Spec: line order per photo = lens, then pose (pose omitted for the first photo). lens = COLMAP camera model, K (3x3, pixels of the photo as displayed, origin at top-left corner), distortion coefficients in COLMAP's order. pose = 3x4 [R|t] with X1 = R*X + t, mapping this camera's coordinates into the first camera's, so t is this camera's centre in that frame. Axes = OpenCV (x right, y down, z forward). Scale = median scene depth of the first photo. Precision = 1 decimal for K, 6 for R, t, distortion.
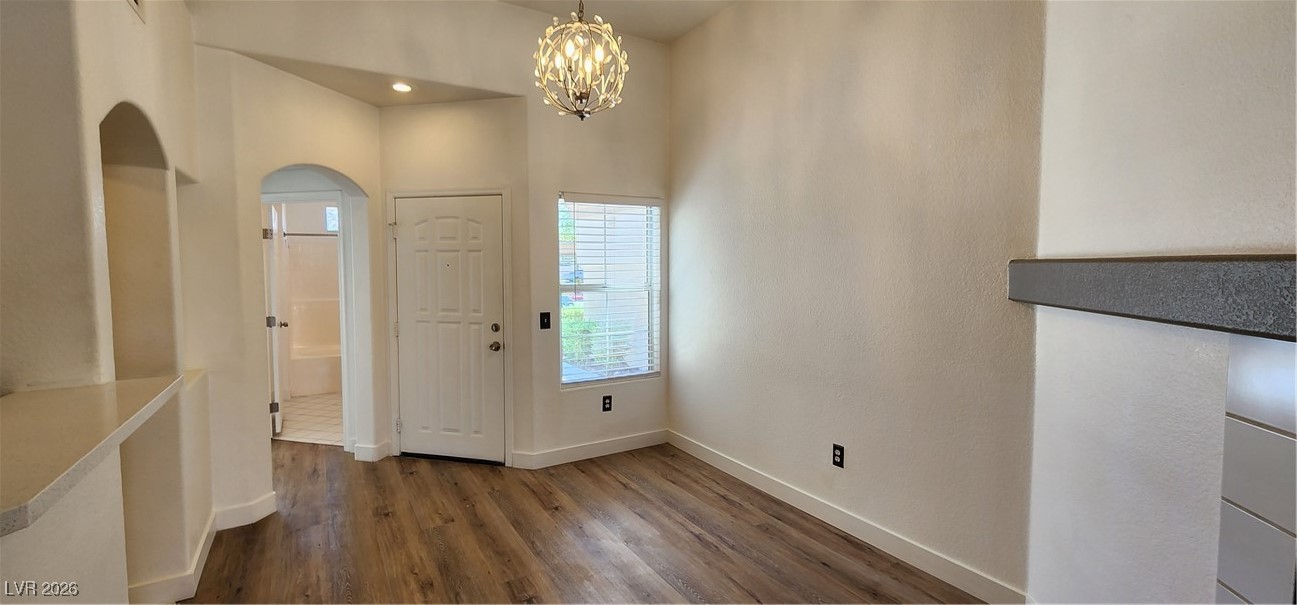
lens RADIAL K [[537.2, 0, 616.7], [0, 537.2, 290.1], [0, 0, 1]] dist [-0.002562, 0.000901]
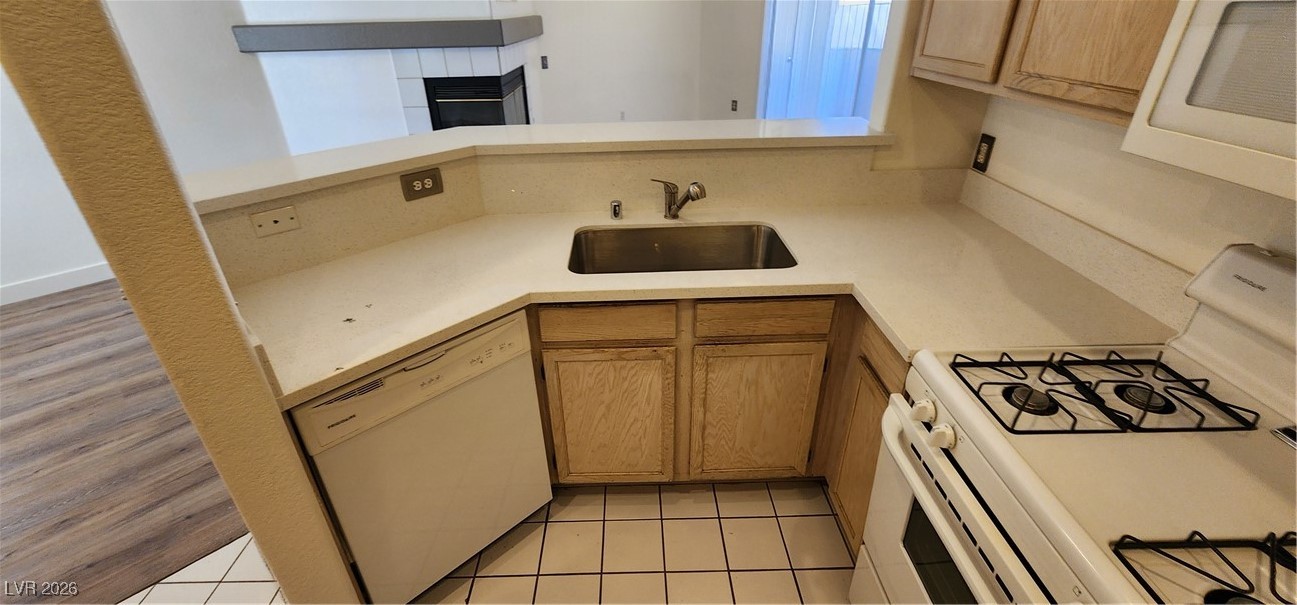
lens RADIAL K [[537.2, 0, 631.3], [0, 537.2, 296.6], [0, 0, 1]] dist [-0.002562, 0.000901]
pose [[-0.241802, -0.454095, 0.857513, -0.742315], [0.072352, 0.872840, 0.482613, -0.019503], [-0.967624, 0.178740, -0.178199, 0.141391]]
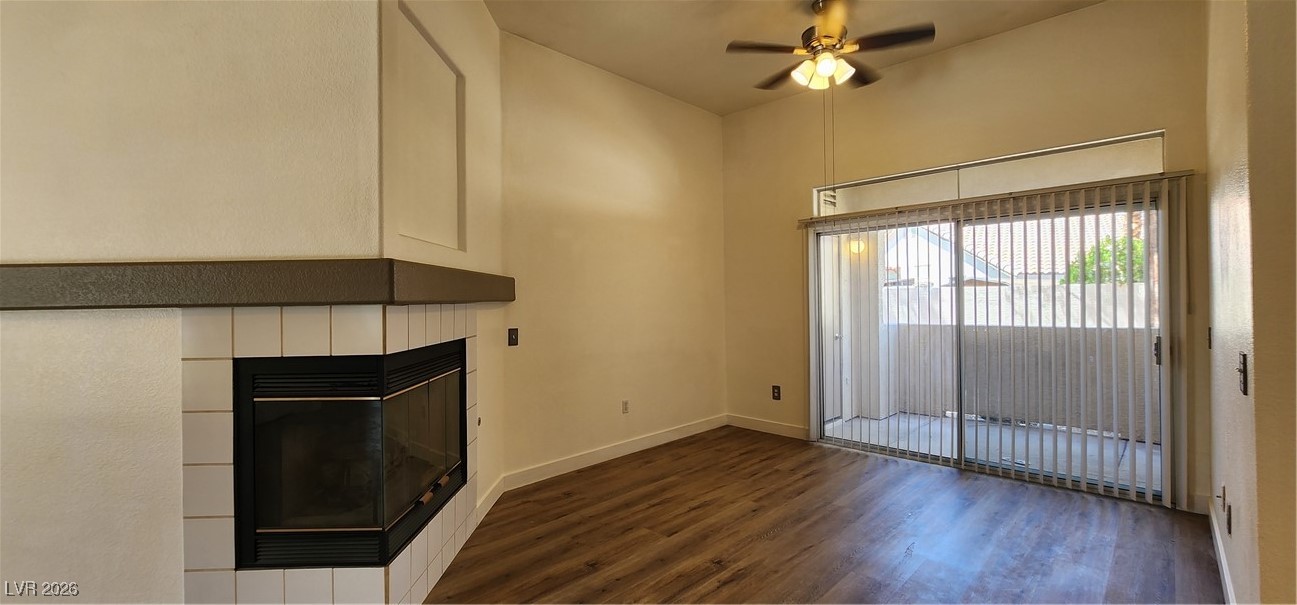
lens RADIAL K [[537.2, 0, 651.6], [0, 537.2, 295.1], [0, 0, 1]] dist [-0.002562, 0.000901]
pose [[-0.259524, 0.010172, 0.965683, -0.235205], [0.066290, 0.997774, 0.007305, 0.038670], [-0.963459, 0.065911, -0.259621, 0.011123]]
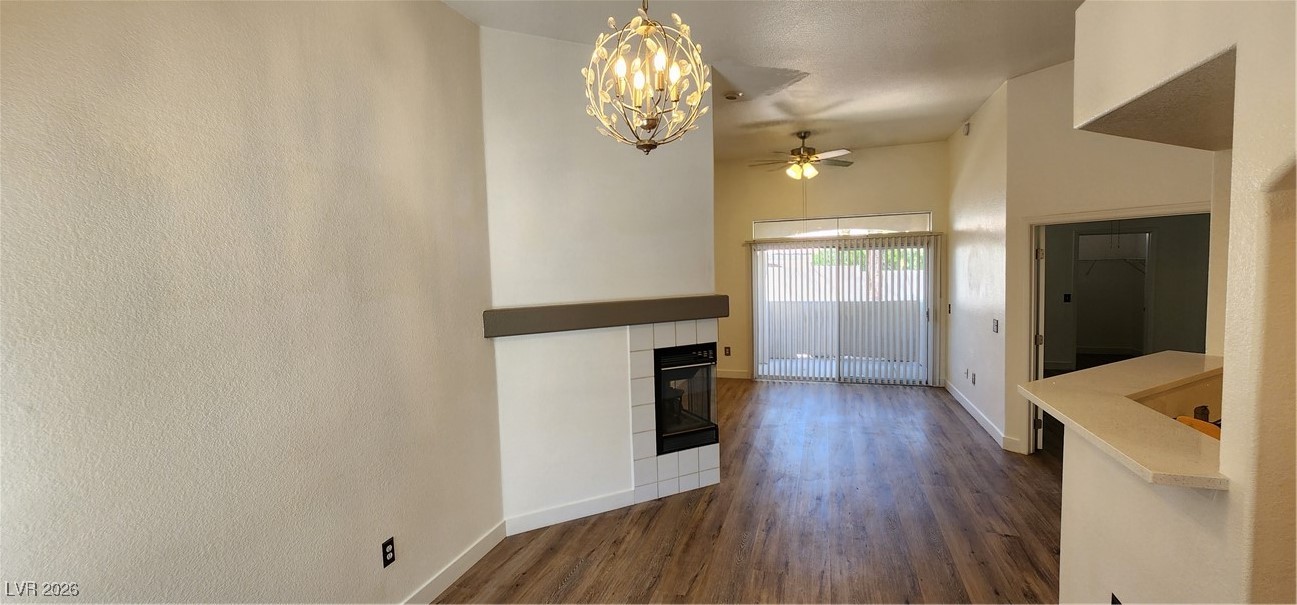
lens RADIAL K [[537.2, 0, 641.6], [0, 537.2, 292.4], [0, 0, 1]] dist [-0.002562, 0.000901]
pose [[-0.646997, -0.024925, 0.762085, -0.373157], [0.068081, 0.993585, 0.090296, -0.115782], [-0.759447, 0.110305, -0.641150, 0.888658]]
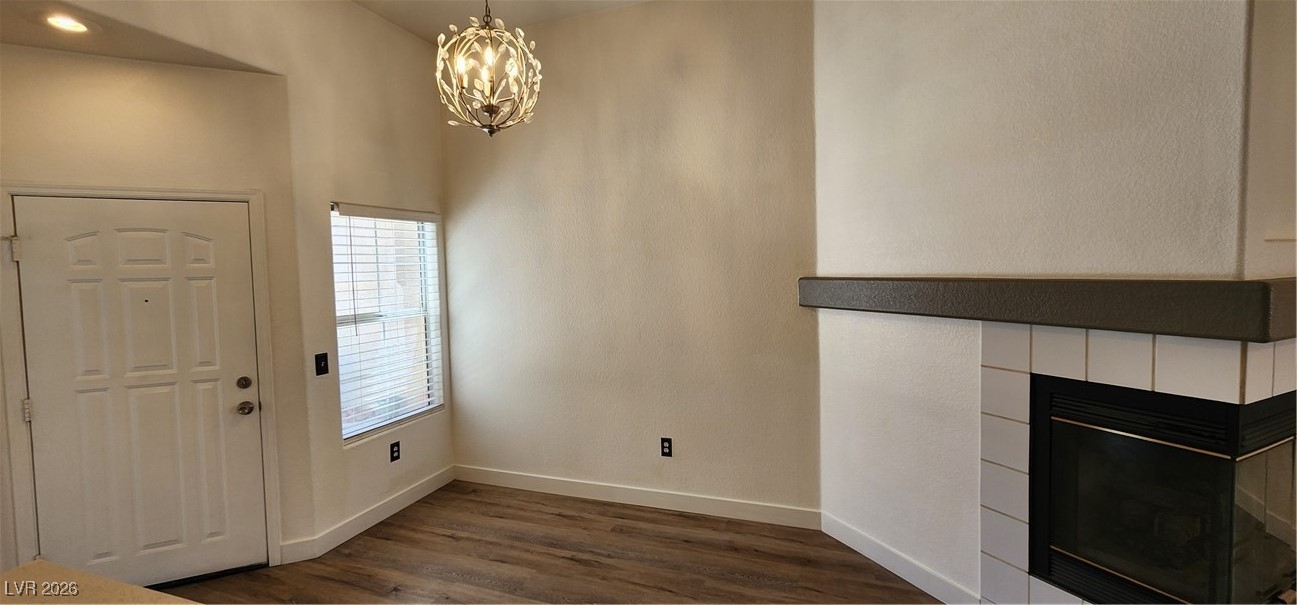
lens RADIAL K [[537.2, 0, 639.7], [0, 537.2, 294.6], [0, 0, 1]] dist [-0.002562, 0.000901]
pose [[0.779078, -0.048980, 0.625010, -0.258903], [0.056592, 0.998368, 0.007698, -0.025013], [-0.624367, 0.029373, 0.780578, 0.091776]]
